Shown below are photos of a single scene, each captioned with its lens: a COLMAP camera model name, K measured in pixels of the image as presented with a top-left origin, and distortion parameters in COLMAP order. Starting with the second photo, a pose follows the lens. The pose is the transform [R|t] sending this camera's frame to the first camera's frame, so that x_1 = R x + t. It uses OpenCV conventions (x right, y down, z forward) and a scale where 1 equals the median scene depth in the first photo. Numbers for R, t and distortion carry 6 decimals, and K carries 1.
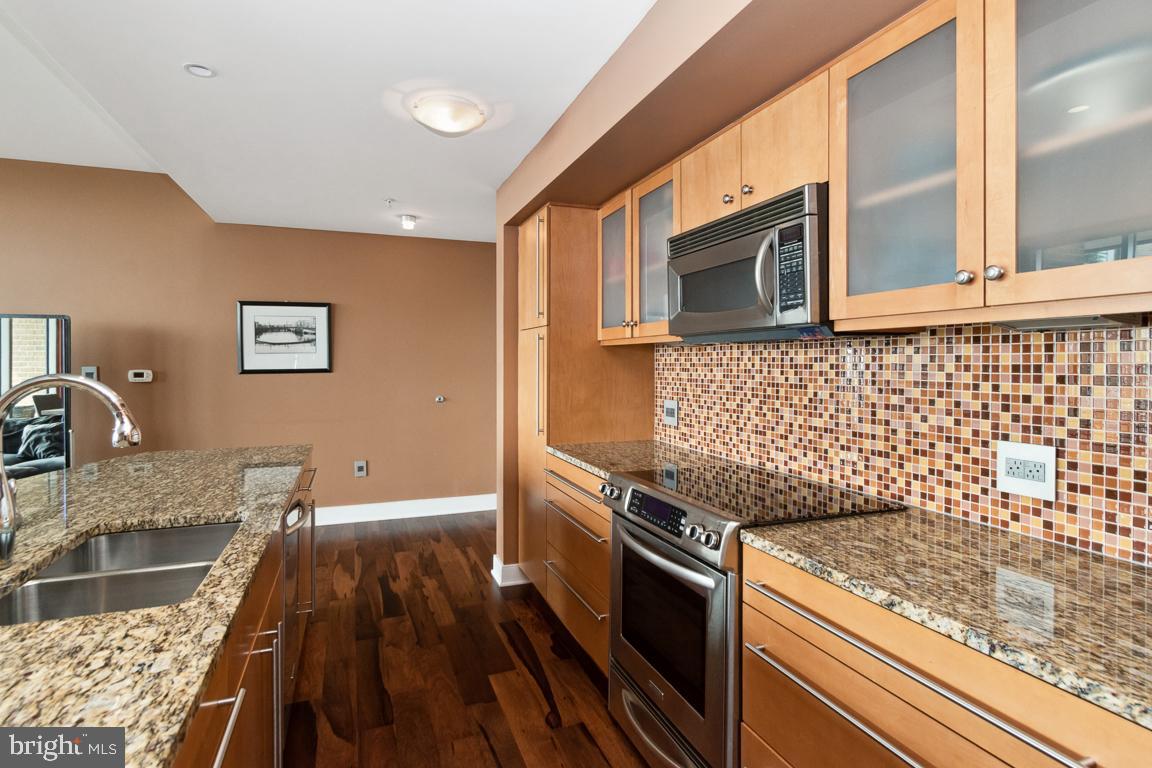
lens RADIAL K [[584.9, 0, 574.9], [0, 584.9, 365.6], [0, 0, 1]] dist [-0.000873, -0.000613]
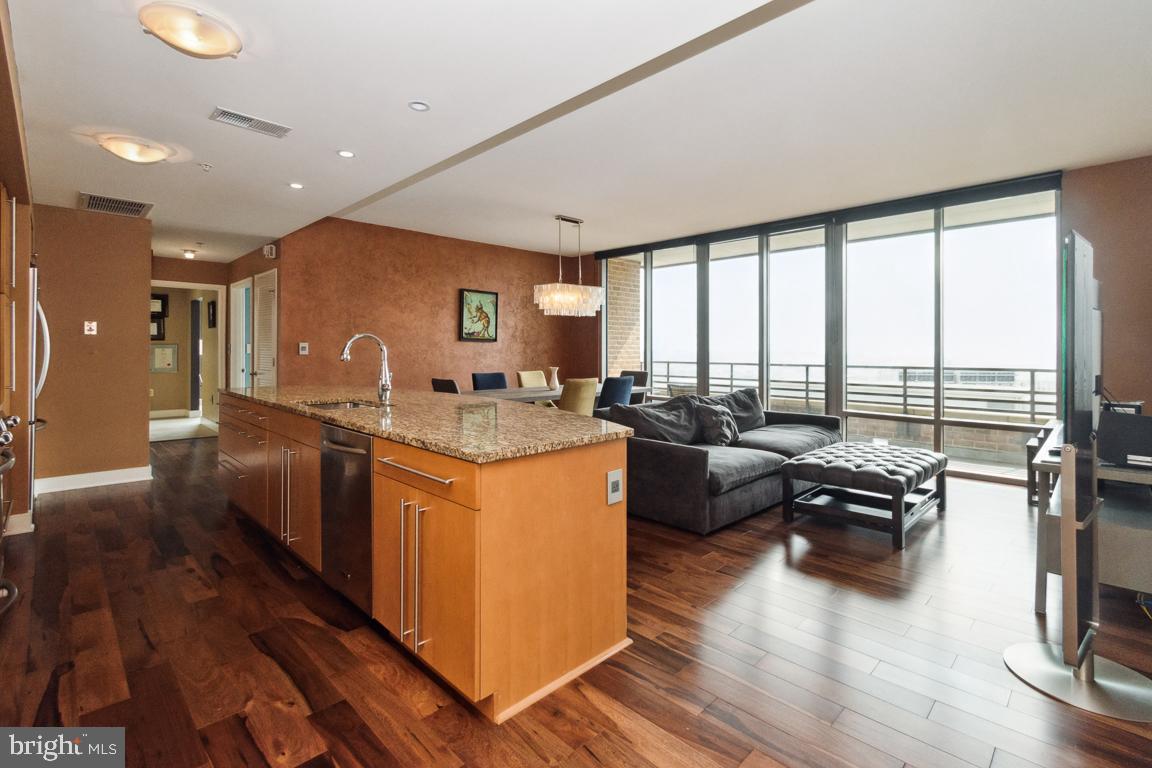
lens RADIAL K [[524.5, 0, 585.0], [0, 524.5, 347.0], [0, 0, 1]] dist [-0.000924, -0.000263]
pose [[-0.908425, -0.006471, -0.417999, -0.455771], [-0.007647, 0.999970, 0.001137, 0.038353], [0.417979, 0.004229, -0.908447, 2.108273]]
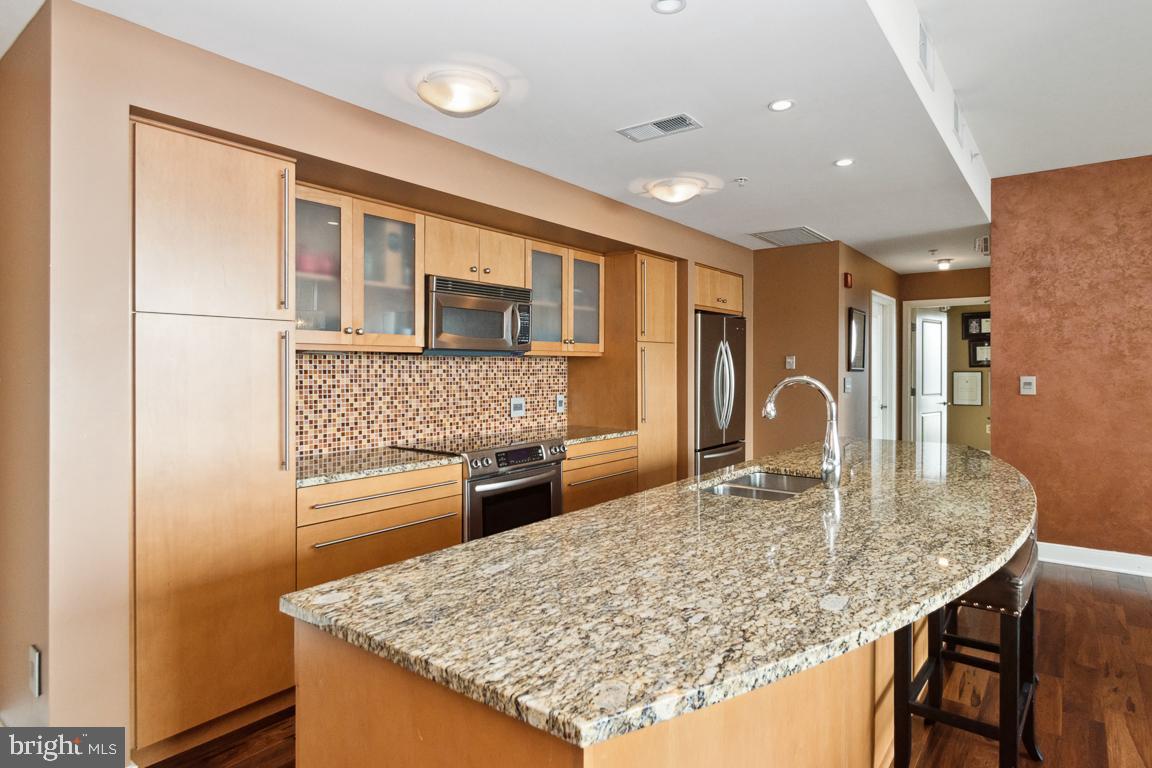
lens RADIAL K [[640.7, 0, 586.1], [0, 640.7, 367.3], [0, 0, 1]] dist [0.000066, -0.002341]
pose [[-0.529759, -0.000530, 0.848148, -1.240615], [0.005899, 0.999973, 0.004309, -0.013886], [-0.848128, 0.007286, -0.529741, 1.465262]]
